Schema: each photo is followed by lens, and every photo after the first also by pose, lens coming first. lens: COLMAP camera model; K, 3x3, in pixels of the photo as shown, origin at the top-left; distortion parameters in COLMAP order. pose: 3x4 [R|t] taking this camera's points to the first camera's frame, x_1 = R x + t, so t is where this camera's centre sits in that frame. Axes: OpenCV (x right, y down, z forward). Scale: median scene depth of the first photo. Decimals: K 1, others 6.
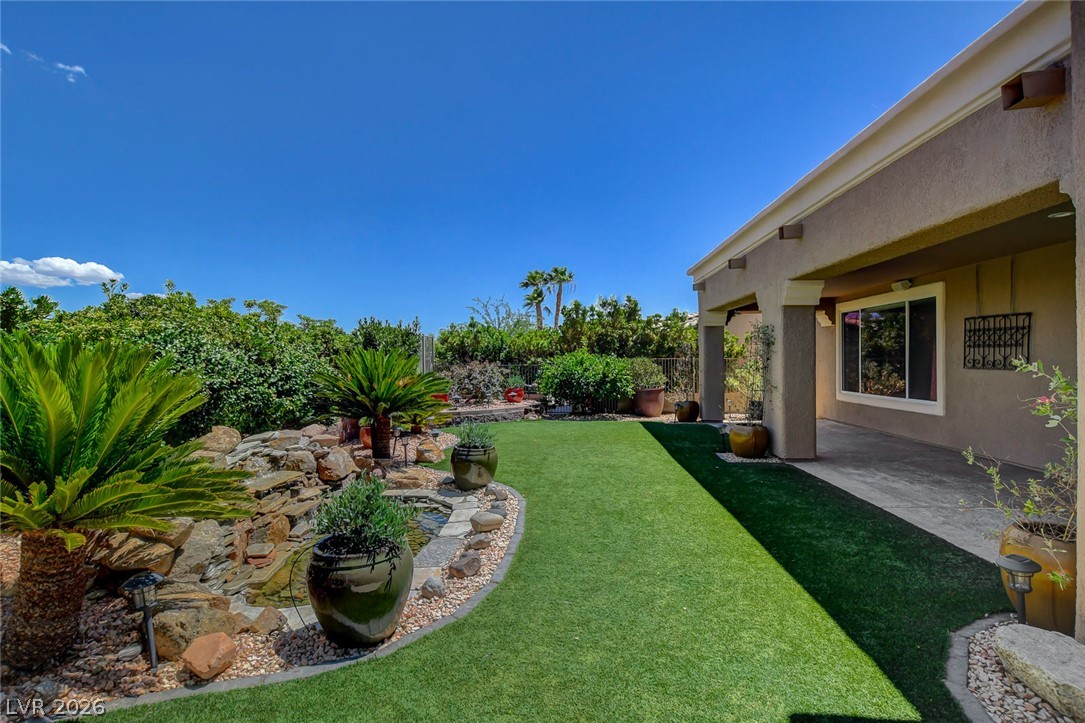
lens RADIAL K [[509.9, 0, 545.9], [0, 509.9, 361.5], [0, 0, 1]] dist [-0.028221, 0.001666]
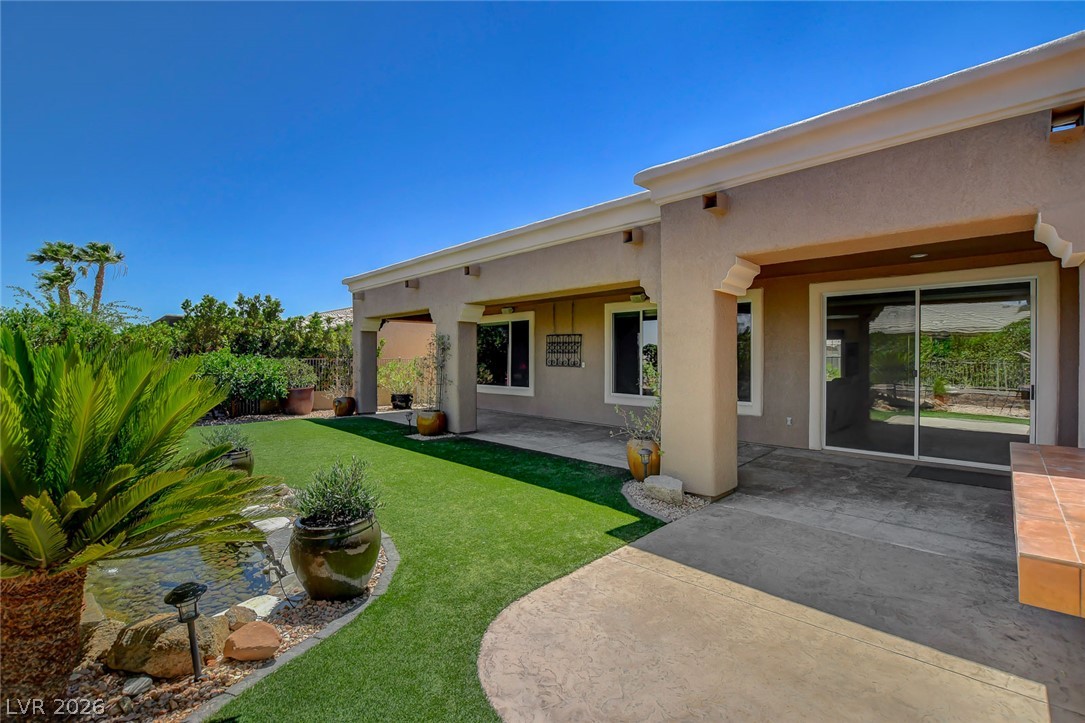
lens RADIAL K [[478.9, 0, 546.9], [0, 478.9, 359.9], [0, 0, 1]] dist [-0.031550, 0.000229]
pose [[0.667908, 0.000542, 0.744244, -0.211372], [0.000456, 0.999999, -0.001137, -0.002825], [-0.744244, 0.001099, 0.667907, -0.028171]]
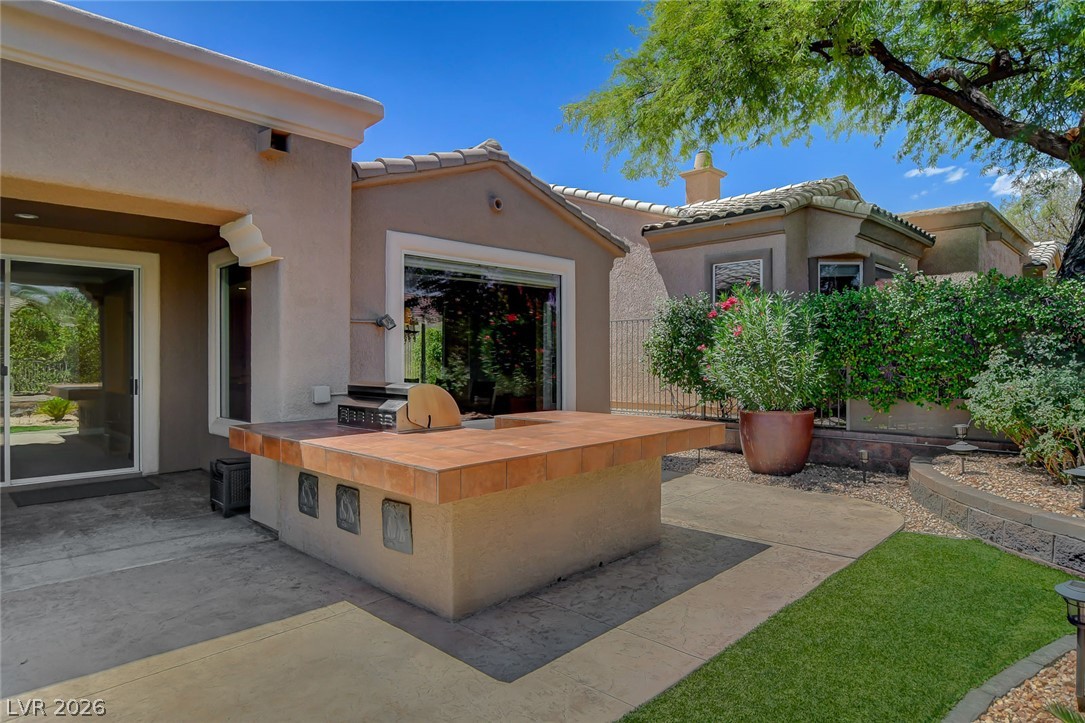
lens RADIAL K [[631.1, 0, 542.5], [0, 631.1, 361.5], [0, 0, 1]] dist [-0.030899, 0.020570]
pose [[-0.751657, 0.002790, 0.659548, -0.227636], [0.007454, 0.999963, 0.004265, 0.005993], [-0.659512, 0.008122, -0.751651, 0.123806]]
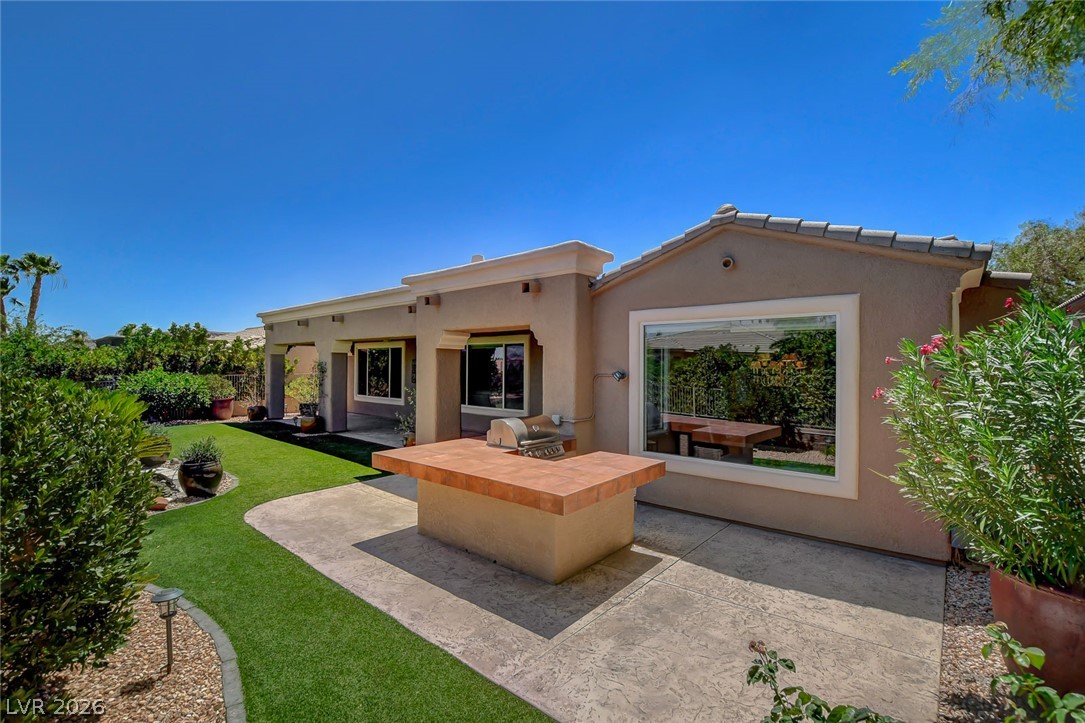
lens RADIAL K [[481.2, 0, 547.5], [0, 481.2, 361.9], [0, 0, 1]] dist [-0.029582, 0.000780]
pose [[0.606183, 0.012007, 0.795234, -0.304084], [-0.004959, 0.999924, -0.011318, -0.036339], [-0.795309, 0.002918, 0.606197, -0.478802]]
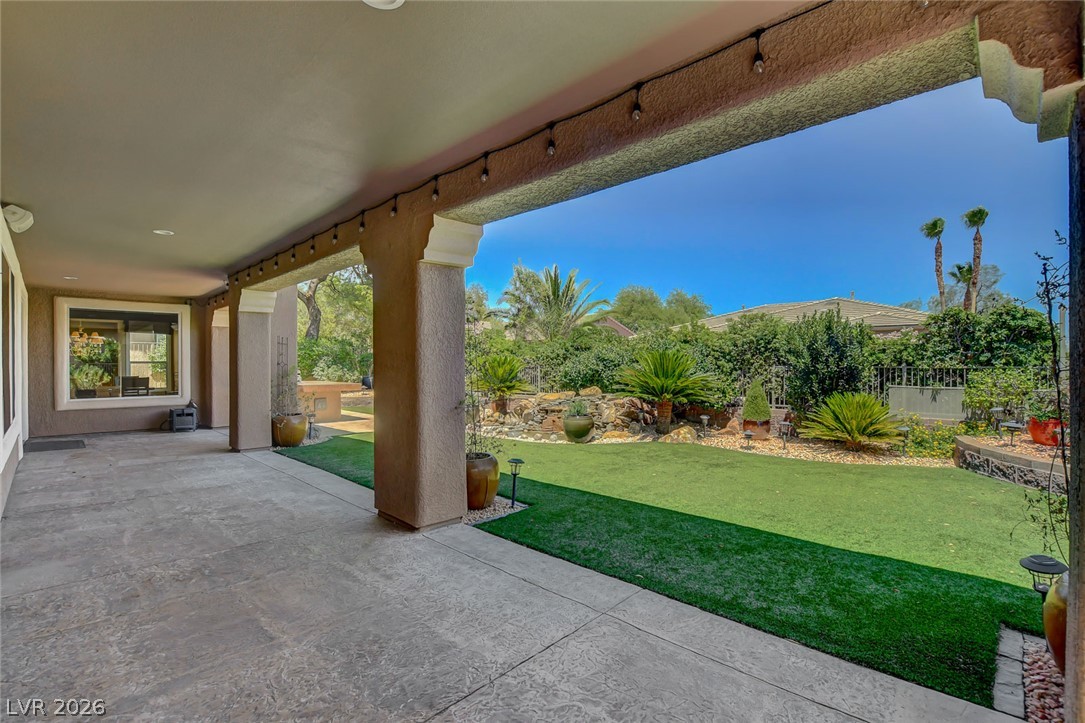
lens RADIAL K [[492.5, 0, 542.5], [0, 492.5, 361.5], [0, 0, 1]] dist [-0.027776, 0.000630]
pose [[-0.651702, 0.005867, -0.758453, 0.547557], [0.004279, 0.999983, 0.004058, -0.000433], [0.758463, -0.000601, -0.651716, 0.987096]]
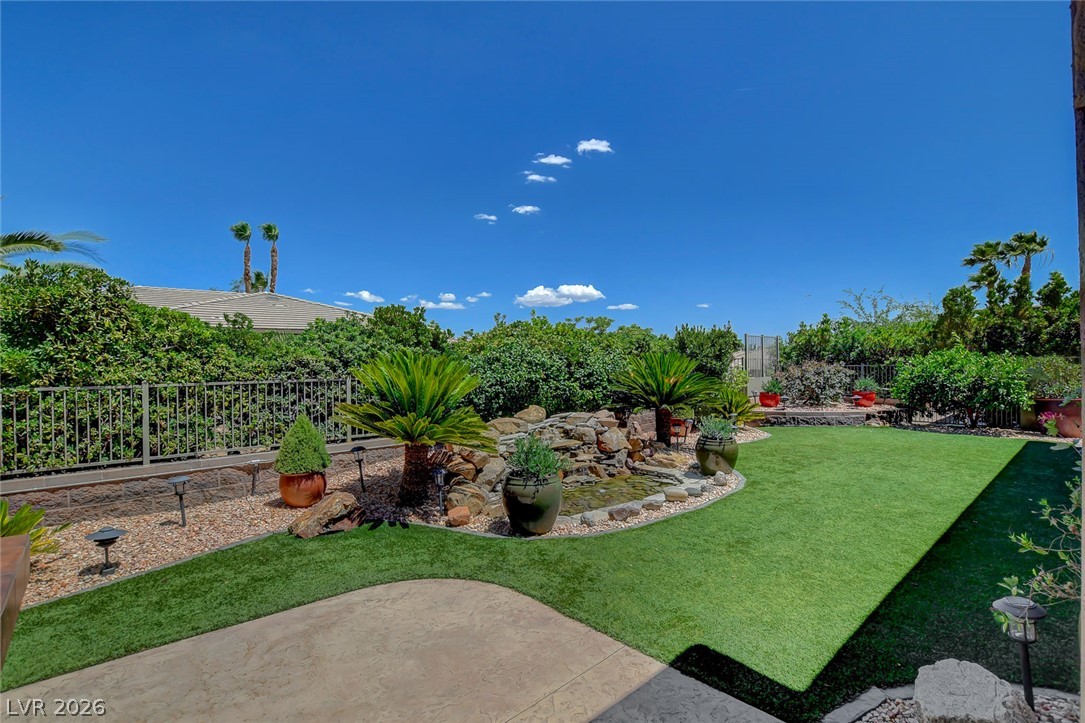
lens RADIAL K [[509.9, 0, 545.9], [0, 509.9, 361.5], [0, 0, 1]] dist [-0.028221, 0.001666]
pose [[0.705611, -0.000329, -0.708599, 0.206695], [0.002709, 0.999994, 0.002234, -0.004298], [0.708594, -0.003497, 0.705608, -0.035090]]
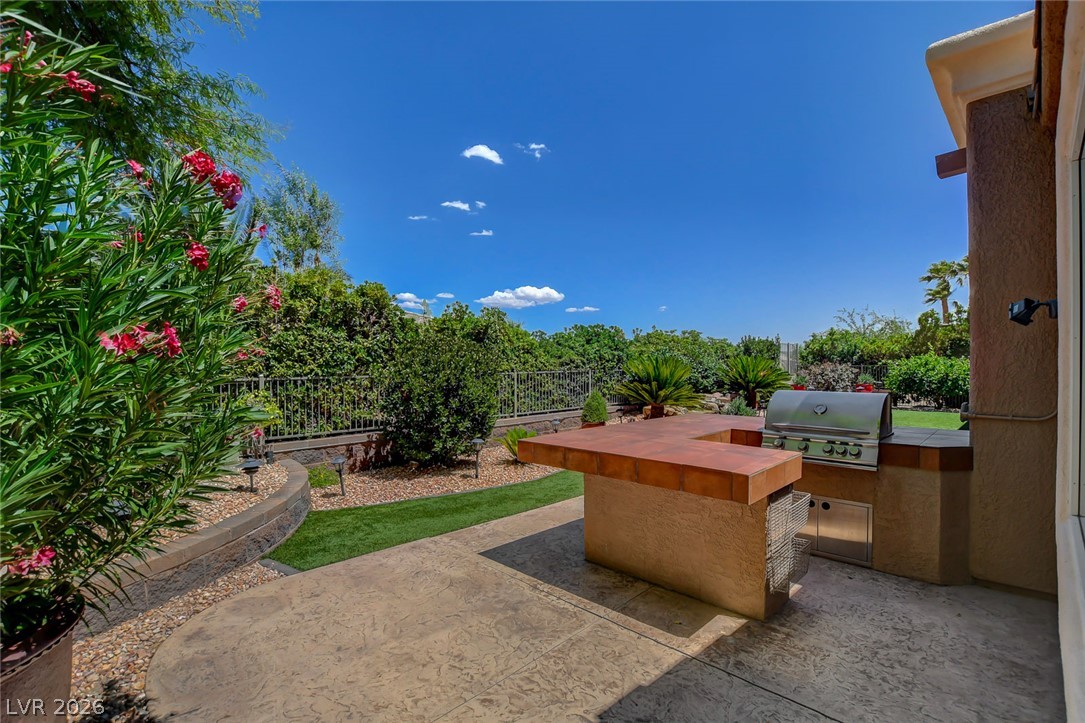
lens RADIAL K [[503.2, 0, 549.5], [0, 503.2, 360.9], [0, 0, 1]] dist [-0.021059, 0.000373]
pose [[0.748343, 0.003951, -0.663300, 0.207734], [-0.004665, 0.999989, 0.000694, -0.002205], [0.663296, 0.002575, 0.748353, -0.529290]]
